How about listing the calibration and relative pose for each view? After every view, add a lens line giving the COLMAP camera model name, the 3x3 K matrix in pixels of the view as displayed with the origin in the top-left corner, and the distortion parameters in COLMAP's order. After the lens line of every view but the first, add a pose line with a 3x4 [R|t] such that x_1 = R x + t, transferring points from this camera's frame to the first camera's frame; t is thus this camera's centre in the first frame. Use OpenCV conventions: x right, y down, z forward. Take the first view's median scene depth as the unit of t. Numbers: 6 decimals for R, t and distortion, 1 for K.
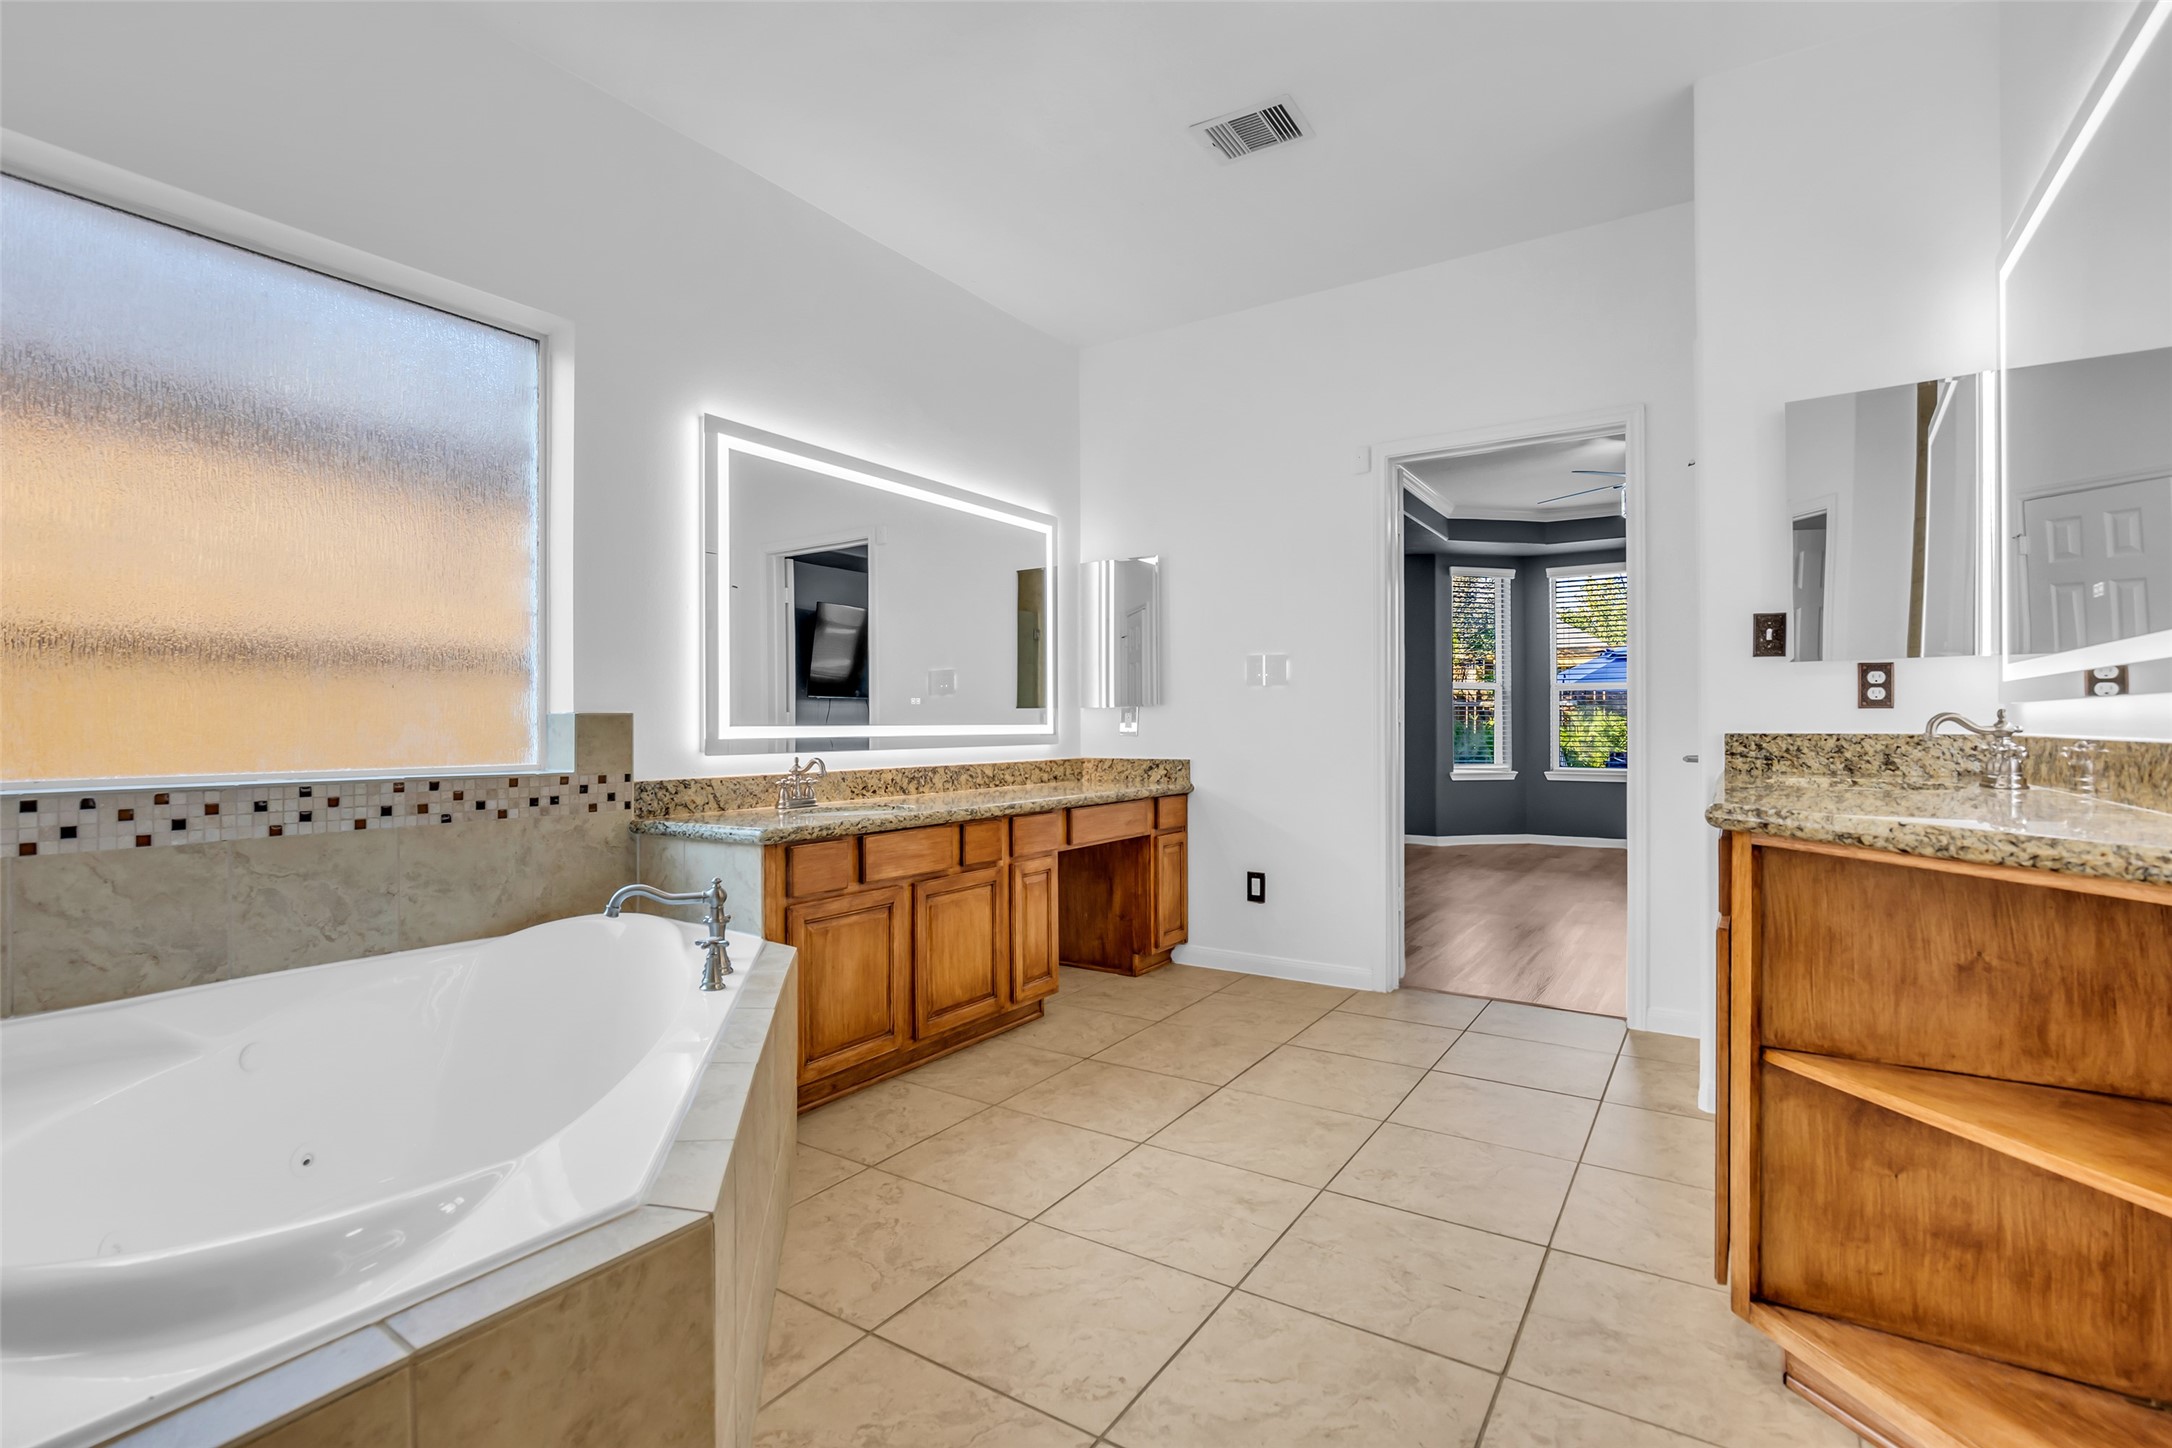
lens RADIAL K [[1017.3, 0, 1087.1], [0, 1017.3, 726.9], [0, 0, 1]] dist [-0.003367, -0.000318]
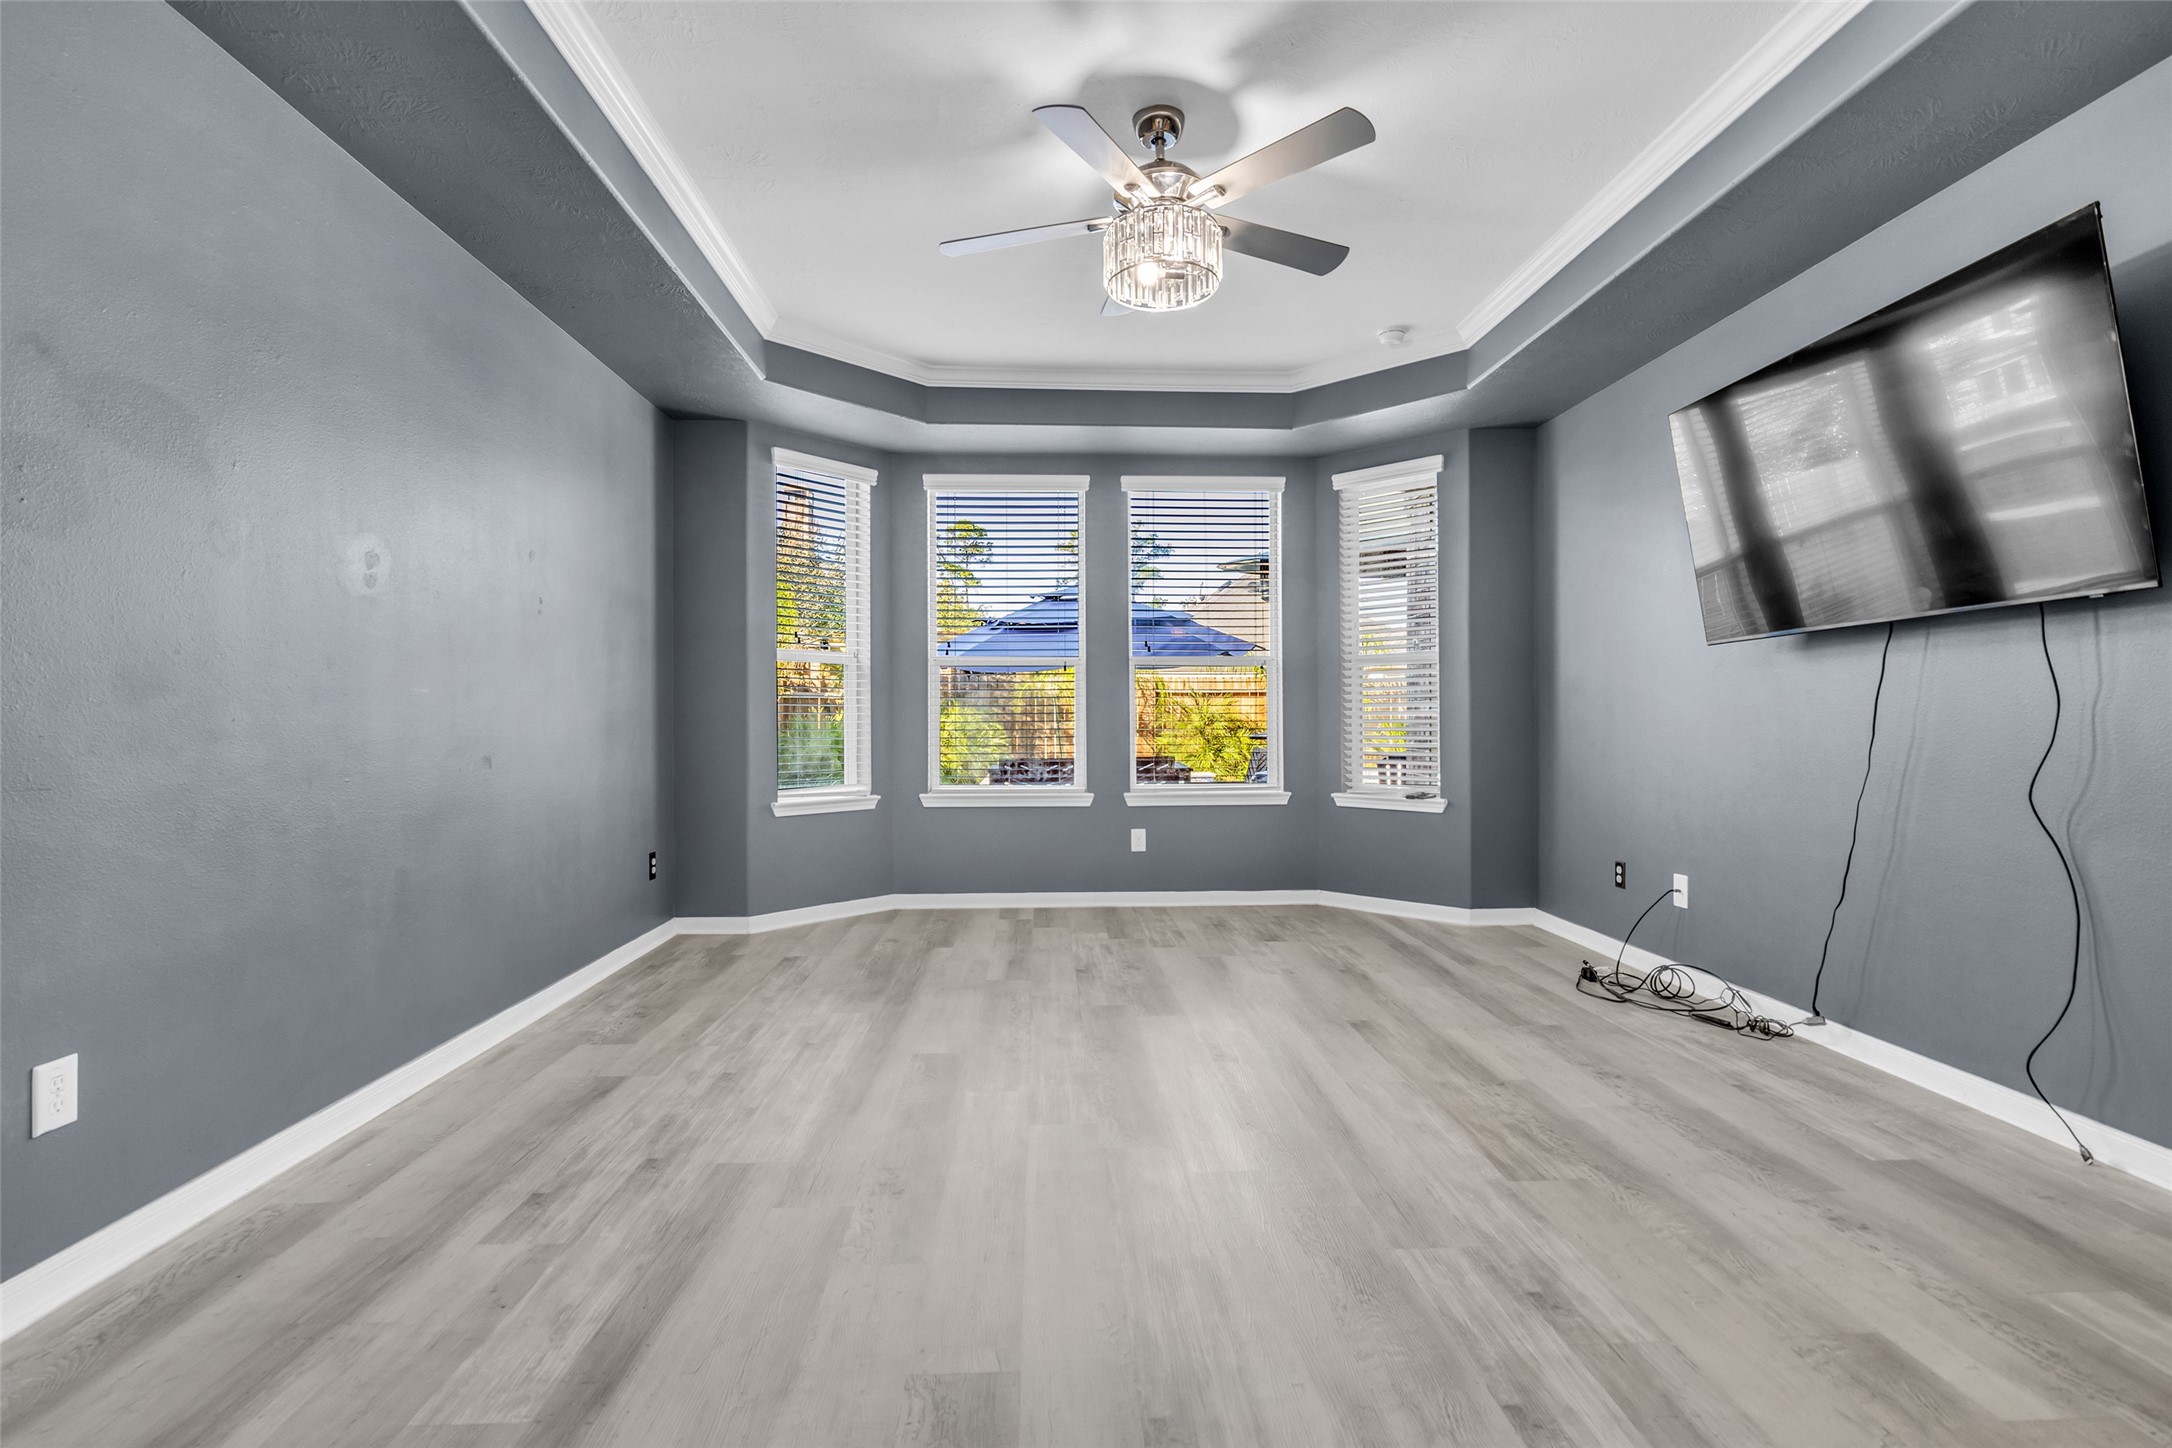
lens RADIAL K [[1017.3, 0, 1087.1], [0, 1017.3, 726.9], [0, 0, 1]] dist [-0.003367, -0.000318]
pose [[0.815488, -0.000039, 0.578773, 0.174493], [0.001662, 0.999996, -0.002274, 0.003522], [-0.578771, 0.002817, 0.815485, 0.439707]]
